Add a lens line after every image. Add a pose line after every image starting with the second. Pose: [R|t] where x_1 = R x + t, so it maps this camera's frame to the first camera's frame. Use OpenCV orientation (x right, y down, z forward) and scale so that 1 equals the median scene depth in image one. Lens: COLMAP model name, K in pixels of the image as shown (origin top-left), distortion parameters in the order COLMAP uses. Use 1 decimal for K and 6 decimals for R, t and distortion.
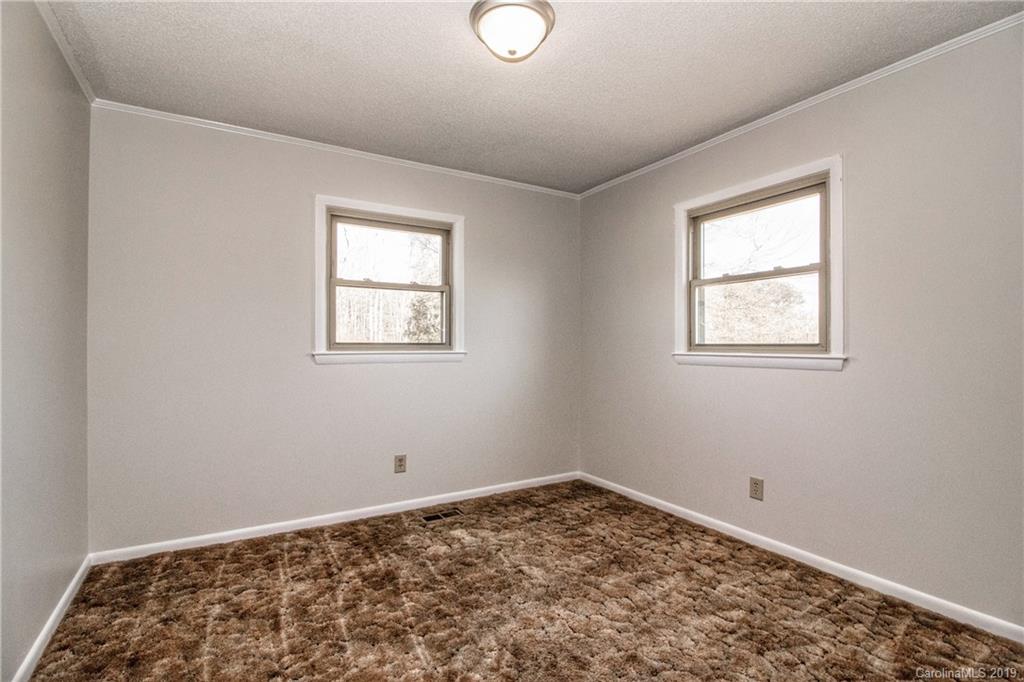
lens RADIAL K [[492.7, 0, 492.9], [0, 492.7, 348.8], [0, 0, 1]] dist [0.000830, -0.006949]
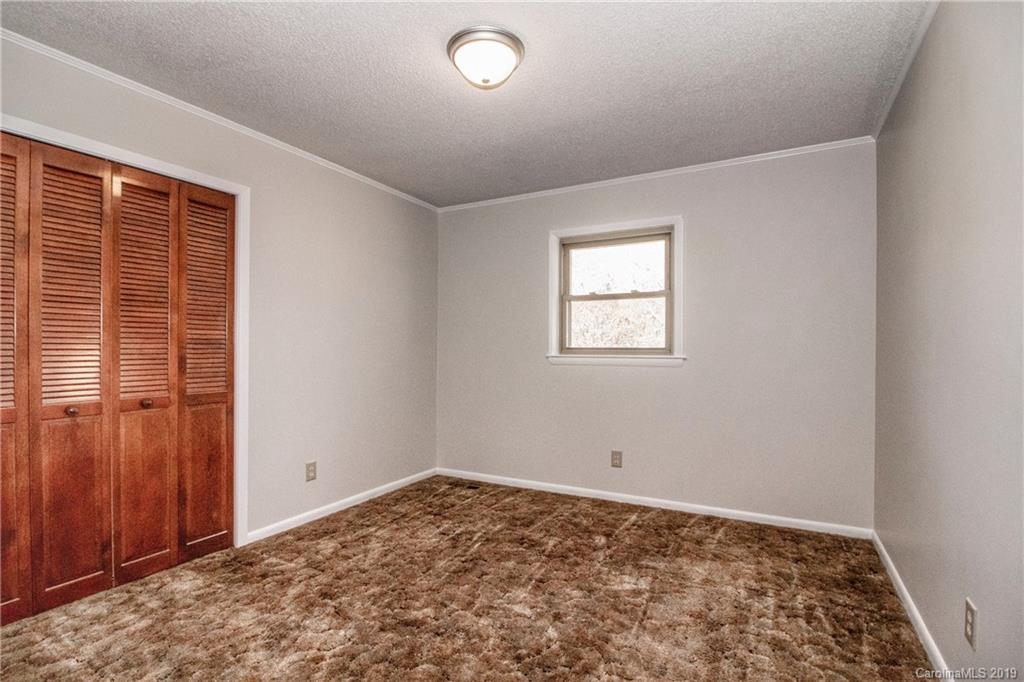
lens RADIAL K [[492.7, 0, 516.0], [0, 492.7, 351.4], [0, 0, 1]] dist [0.000830, -0.006949]
pose [[0.868278, 0.000288, 0.496078, -0.315395], [-0.000560, 1.000000, 0.000399, -0.001098], [-0.496078, -0.000624, 0.868278, 0.000296]]
